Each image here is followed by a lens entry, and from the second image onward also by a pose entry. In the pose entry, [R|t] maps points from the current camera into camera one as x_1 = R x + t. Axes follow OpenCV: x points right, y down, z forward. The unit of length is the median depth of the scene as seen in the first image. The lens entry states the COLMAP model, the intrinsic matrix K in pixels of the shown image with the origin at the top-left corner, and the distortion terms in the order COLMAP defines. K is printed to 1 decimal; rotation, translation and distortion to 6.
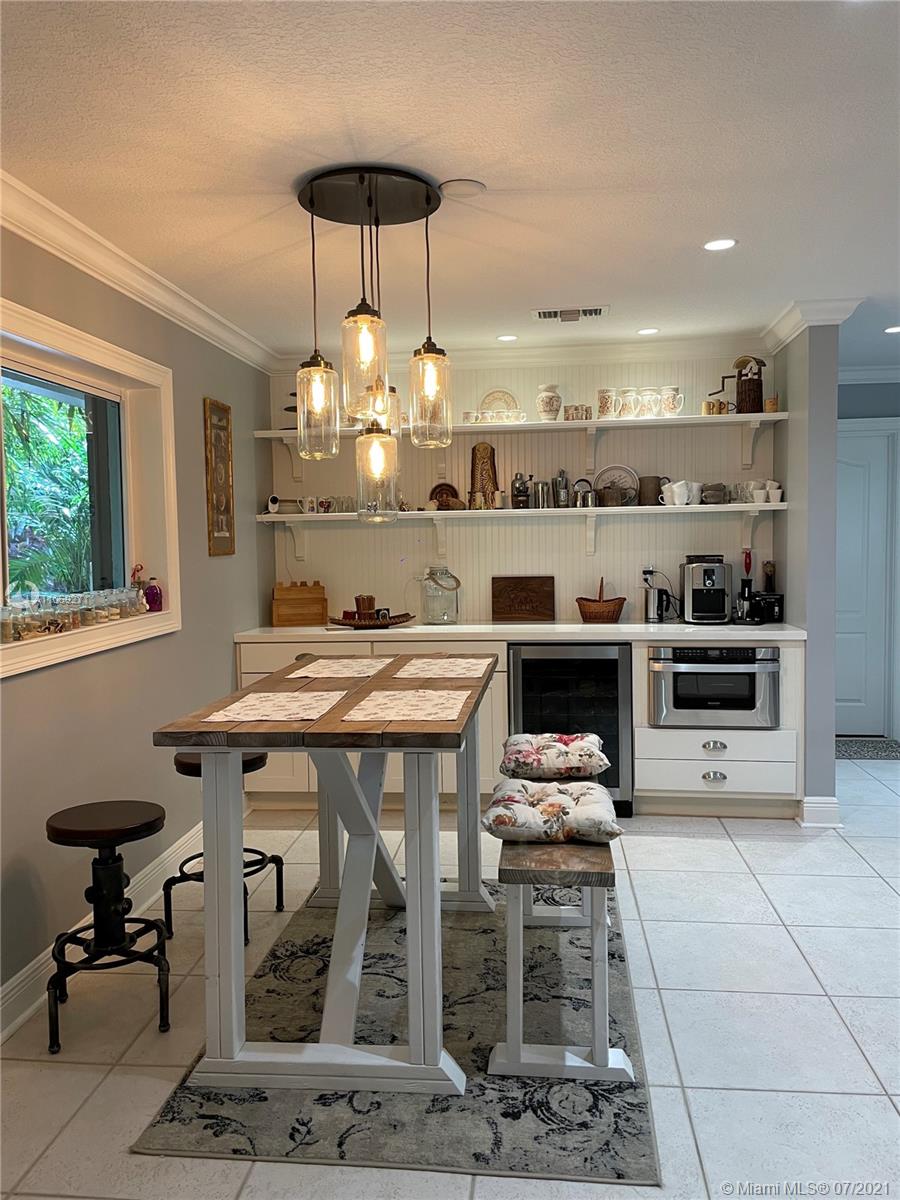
lens RADIAL K [[914.9, 0, 450.0], [0, 914.9, 600.0], [0, 0, 1]] dist [-0.002022, -0.001057]
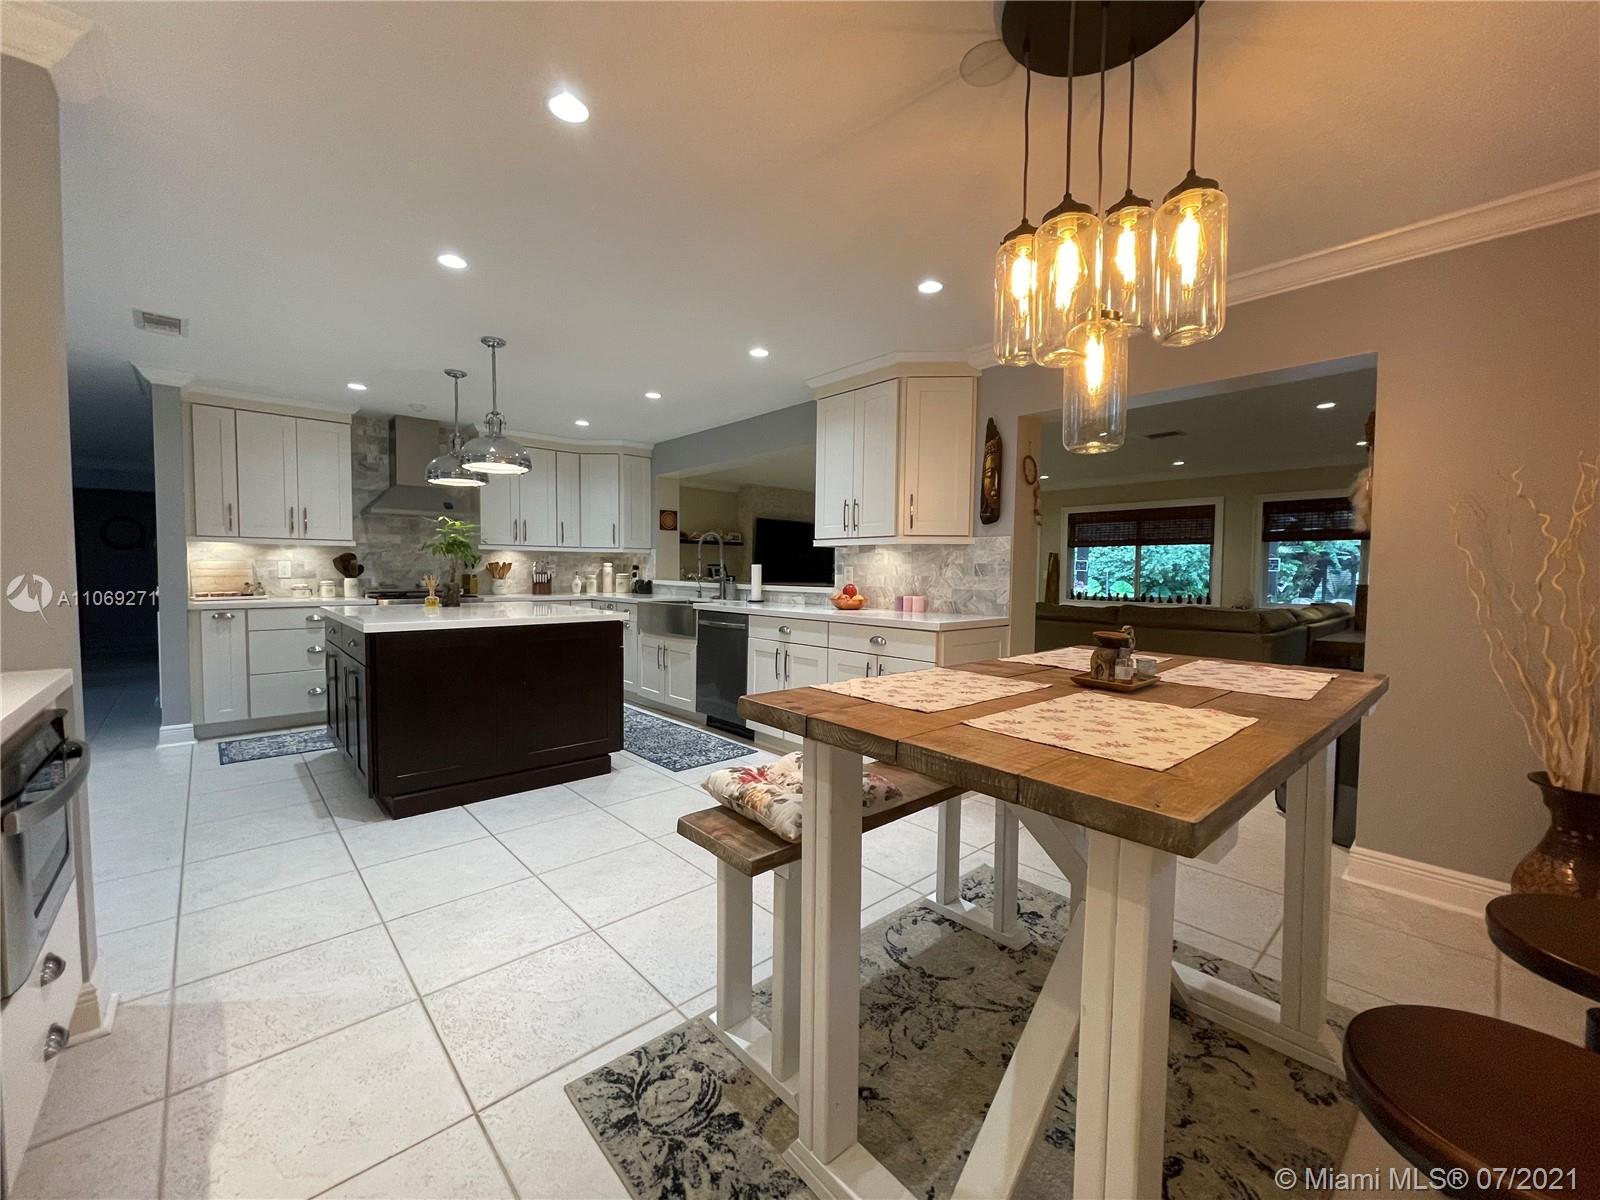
lens RADIAL K [[641.9, 0, 800.0], [0, 641.9, 600.0], [0, 0, 1]] dist [-0.007313, -0.000059]
pose [[-0.751473, -0.021379, 0.659417, -0.239285], [0.048628, 0.994962, 0.087674, -0.021782], [-0.657969, 0.097951, -0.746647, 1.531434]]
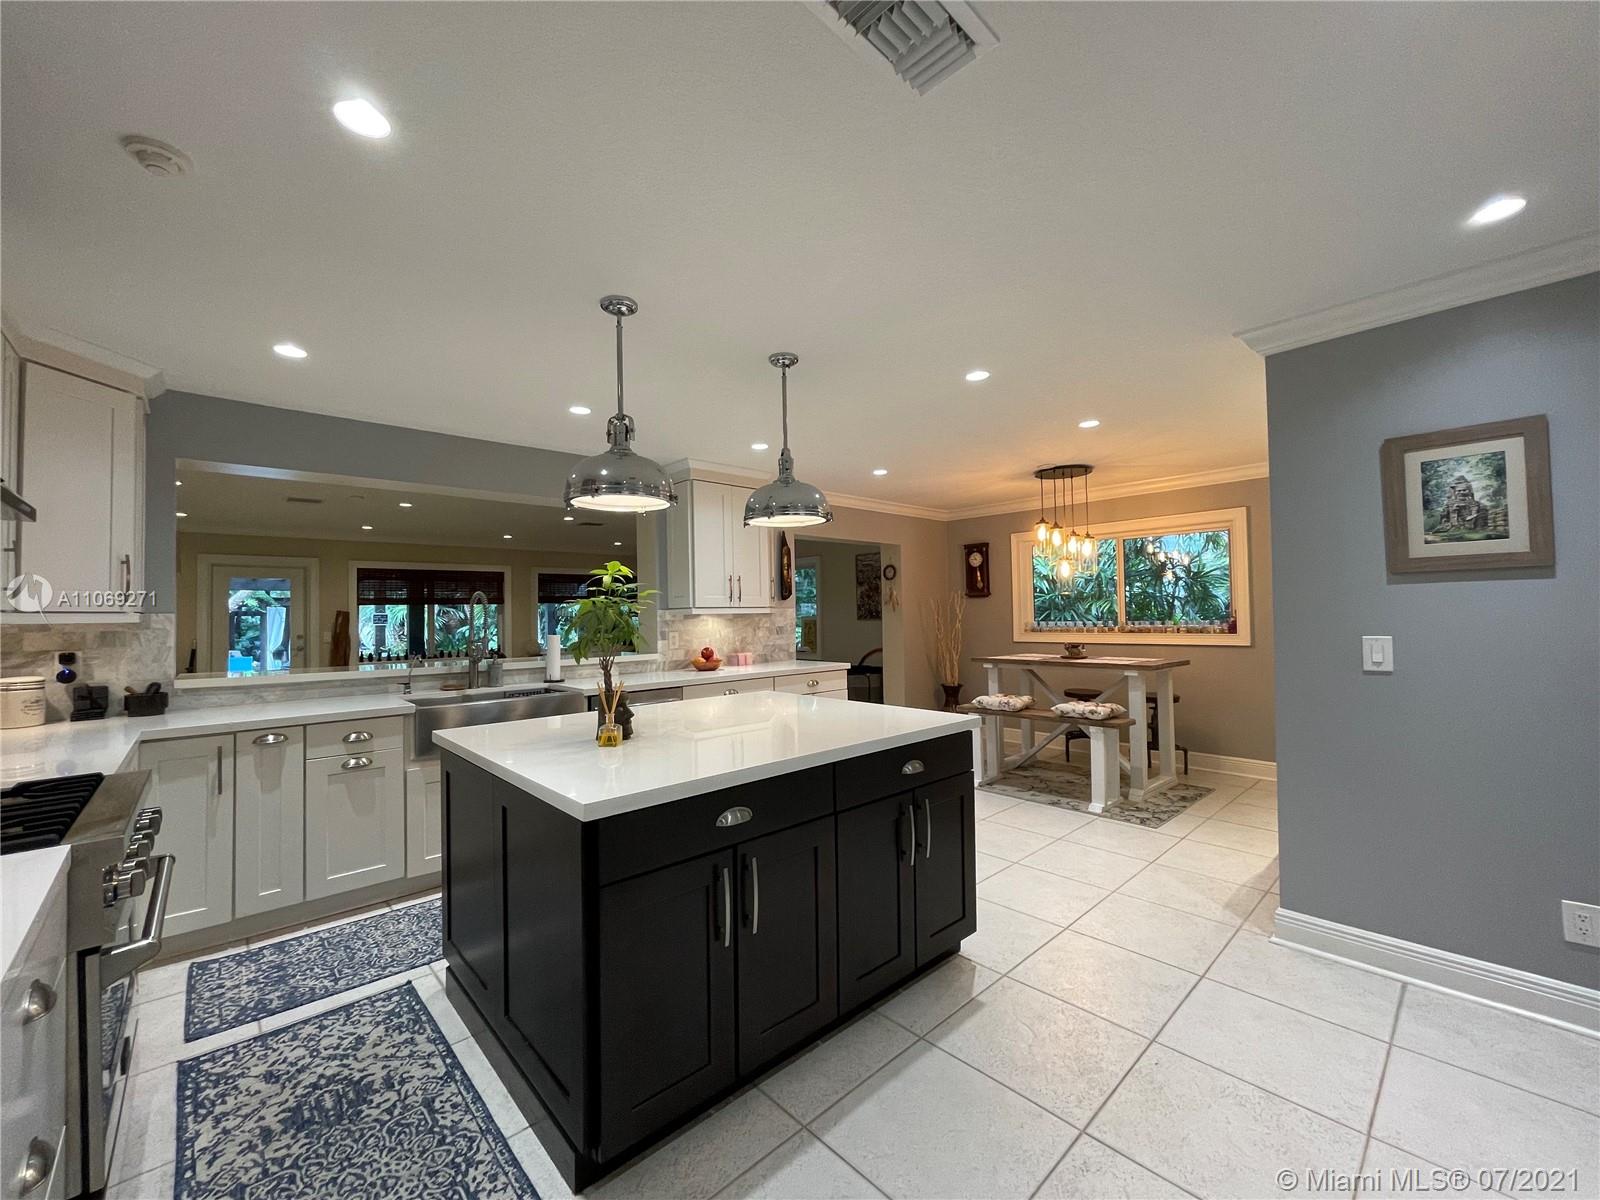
lens RADIAL K [[641.9, 0, 800.0], [0, 641.9, 600.0], [0, 0, 1]] dist [-0.007313, -0.000059]
pose [[-0.658766, 0.010839, -0.752270, 1.763431], [-0.023125, 0.999132, 0.034646, -0.109631], [0.751993, 0.040220, -0.657943, 1.616025]]
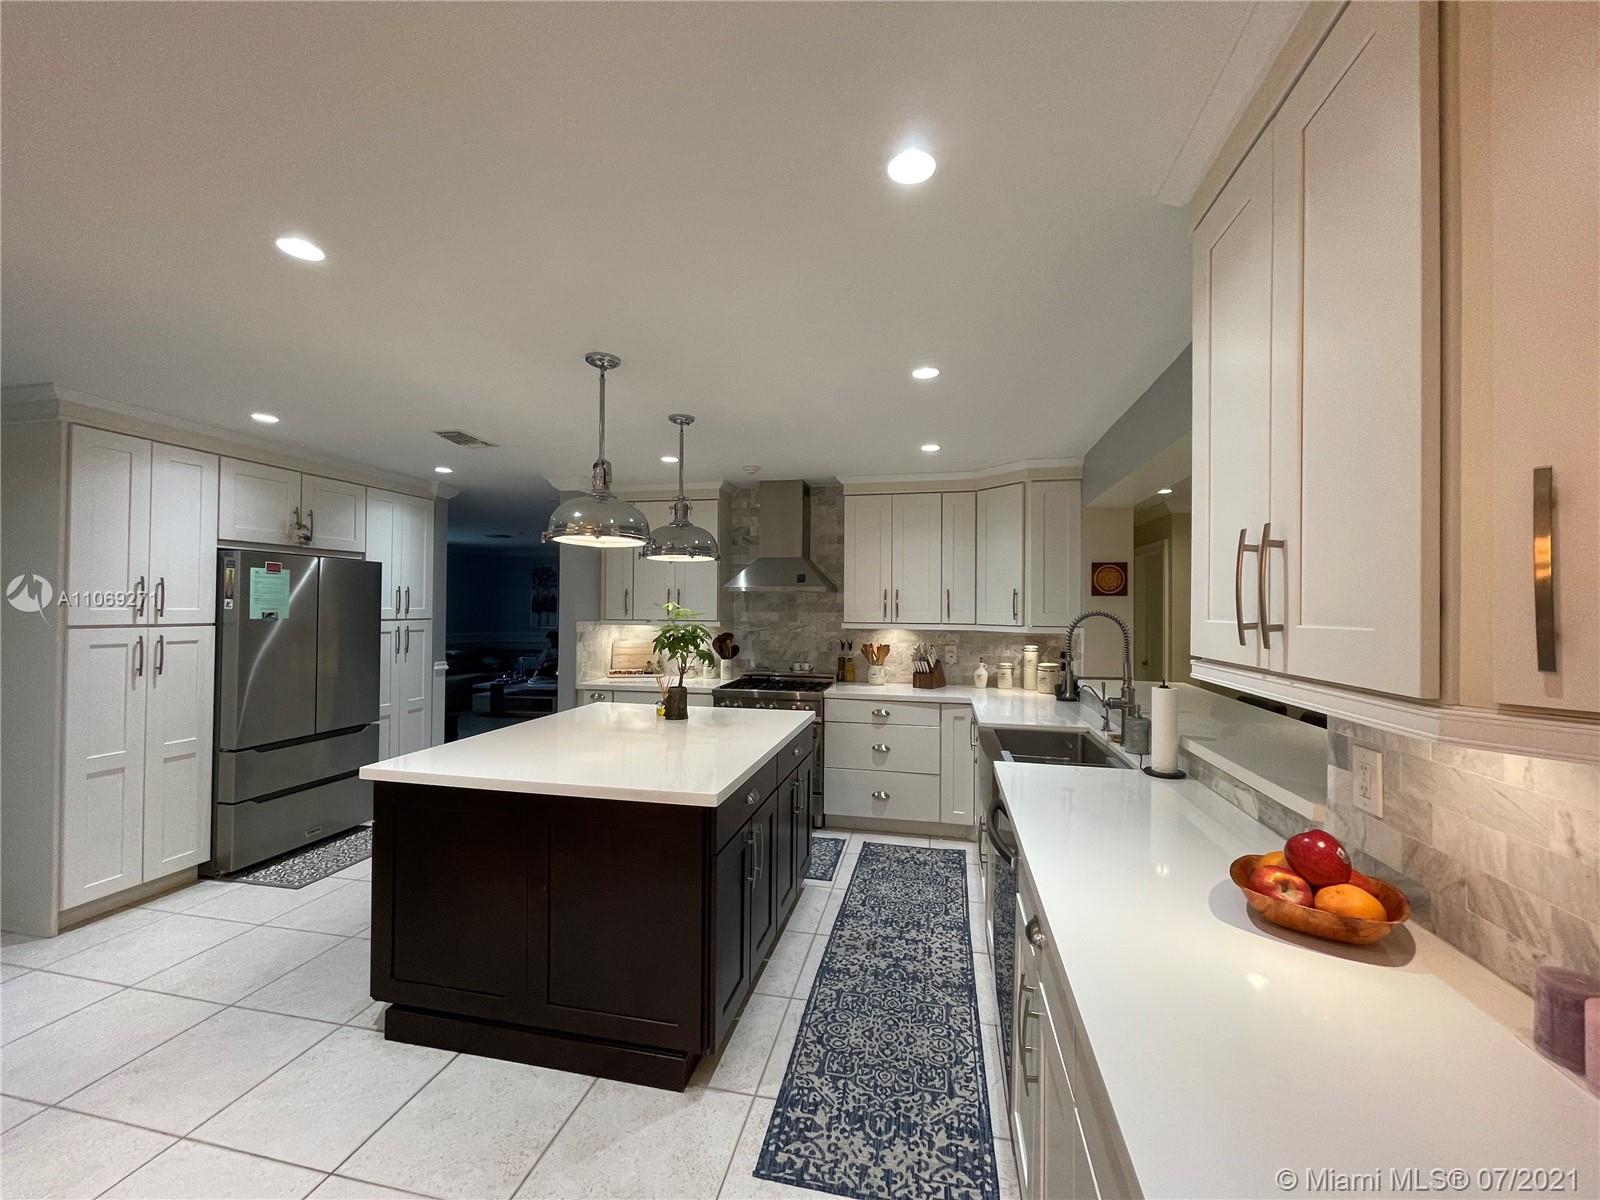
lens RADIAL K [[641.9, 0, 800.0], [0, 641.9, 600.0], [0, 0, 1]] dist [-0.007313, -0.000059]
pose [[0.104849, 0.029740, 0.994043, 0.222470], [0.057187, 0.997718, -0.035882, -0.072991], [-0.992843, 0.060608, 0.102909, 0.608067]]
